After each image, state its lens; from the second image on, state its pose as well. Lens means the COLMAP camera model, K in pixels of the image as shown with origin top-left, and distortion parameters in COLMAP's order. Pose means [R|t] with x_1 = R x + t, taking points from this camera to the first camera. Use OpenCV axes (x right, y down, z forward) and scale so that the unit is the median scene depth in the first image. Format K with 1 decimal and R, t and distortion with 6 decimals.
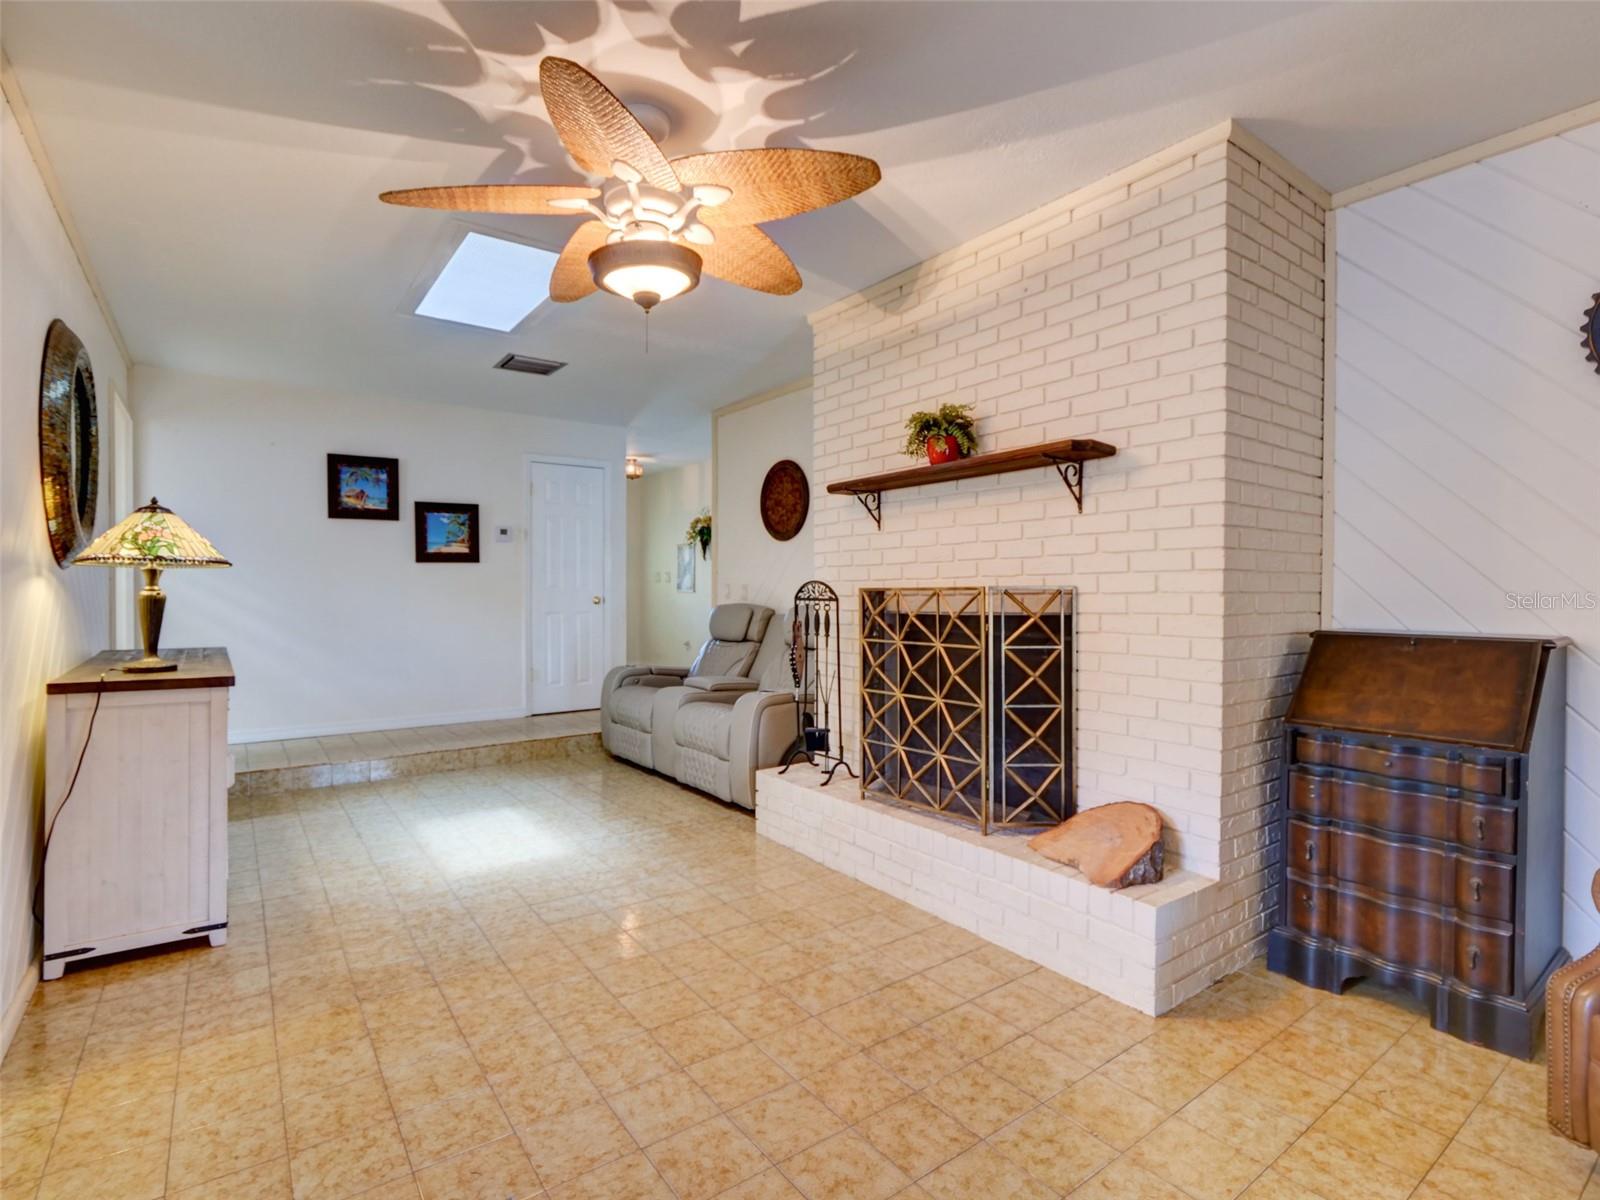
lens RADIAL K [[781.4, 0, 791.1], [0, 781.4, 597.8], [0, 0, 1]] dist [-0.011736, 0.000228]
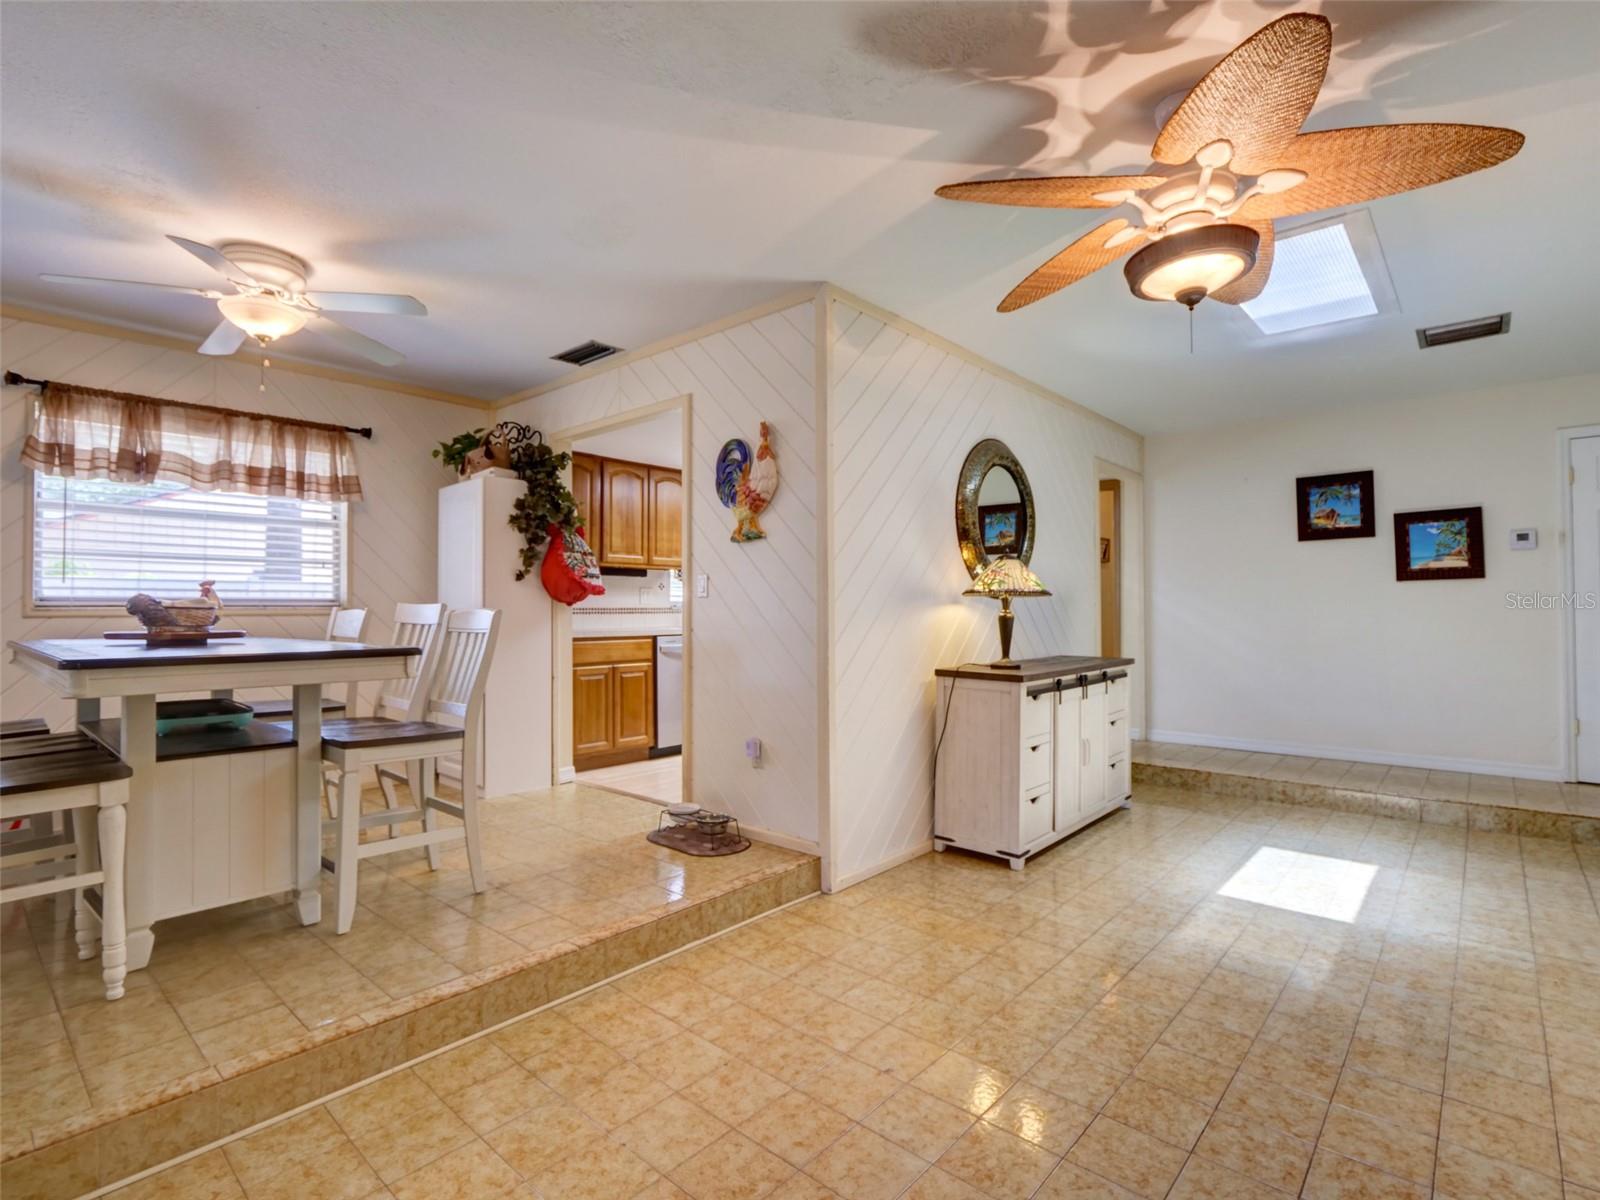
lens RADIAL K [[779.0, 0, 801.4], [0, 779.0, 593.5], [0, 0, 1]] dist [-0.017863, 0.000272]
pose [[0.212056, -0.025382, -0.976928, 0.402927], [-0.009285, 0.999565, -0.027985, -0.000374], [0.977213, 0.015005, 0.211728, 0.244171]]
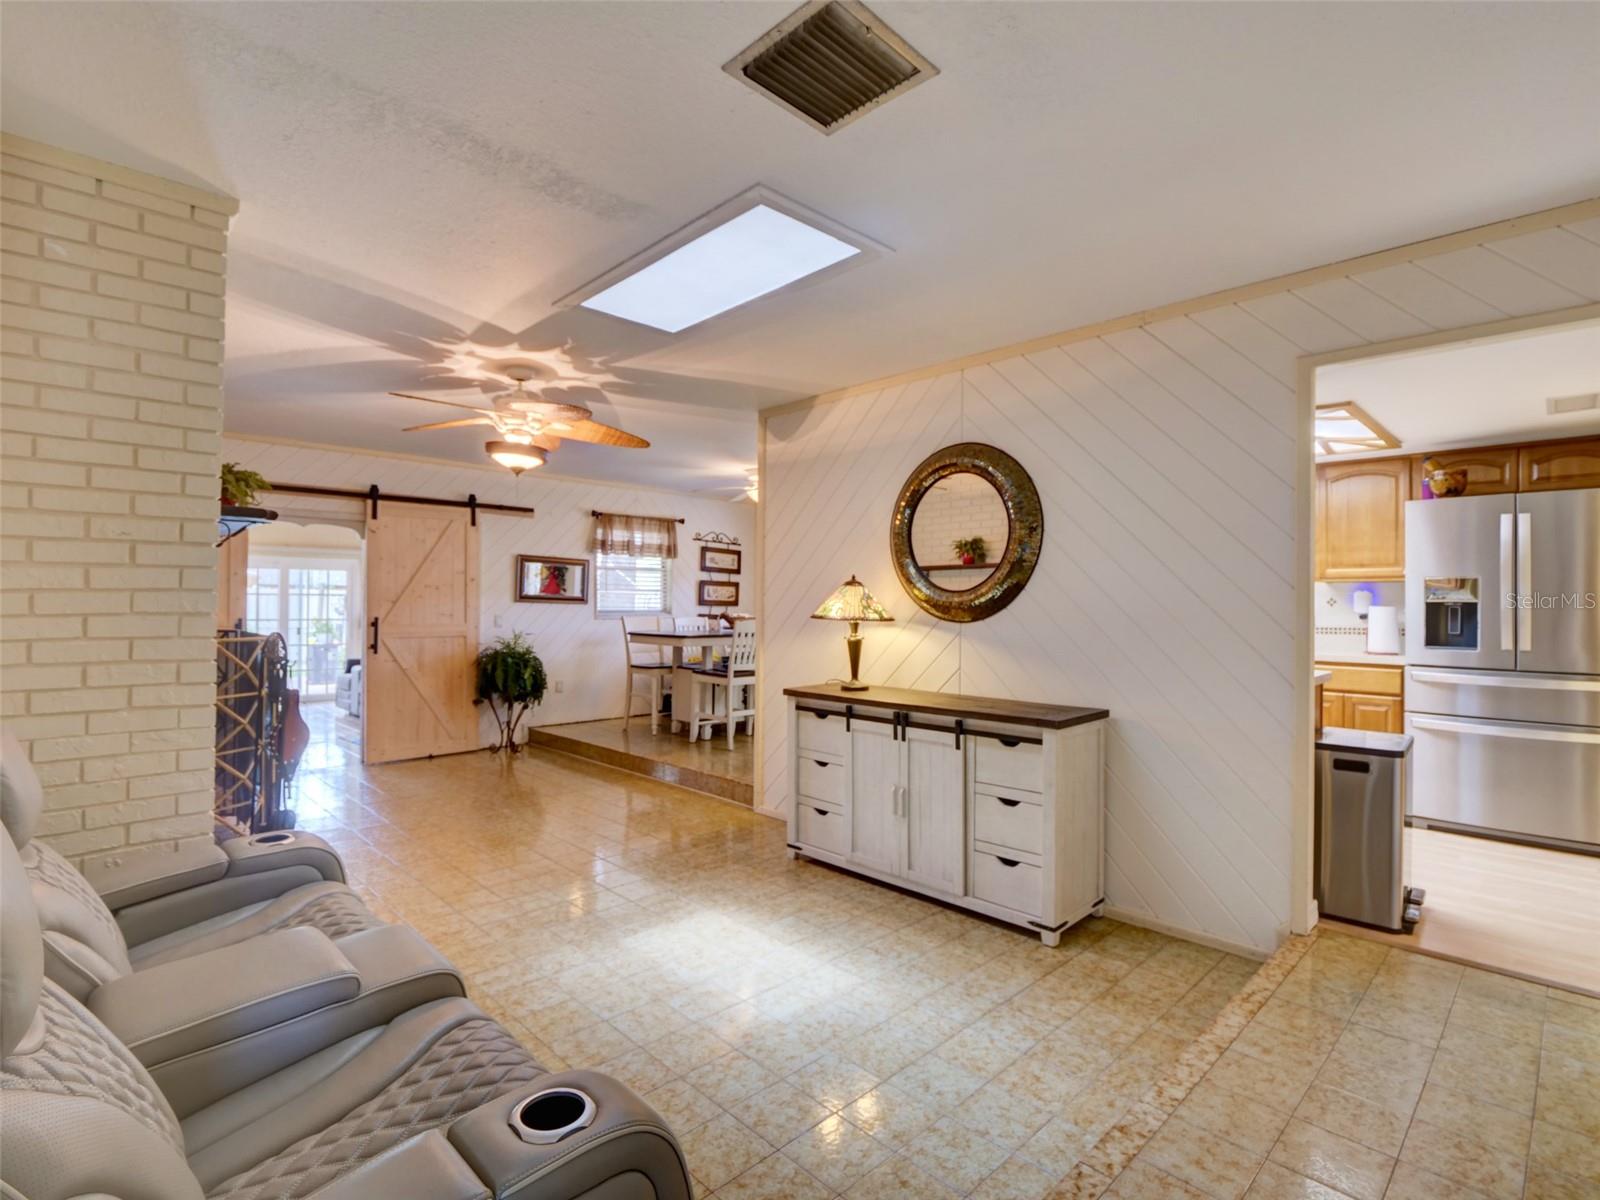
lens RADIAL K [[779.0, 0, 801.4], [0, 779.0, 593.5], [0, 0, 1]] dist [-0.017863, 0.000272]
pose [[-0.988630, -0.013537, -0.149760, -0.381239], [-0.014371, 0.999887, 0.004485, -0.076834], [0.149683, 0.006586, -0.988712, 1.927610]]
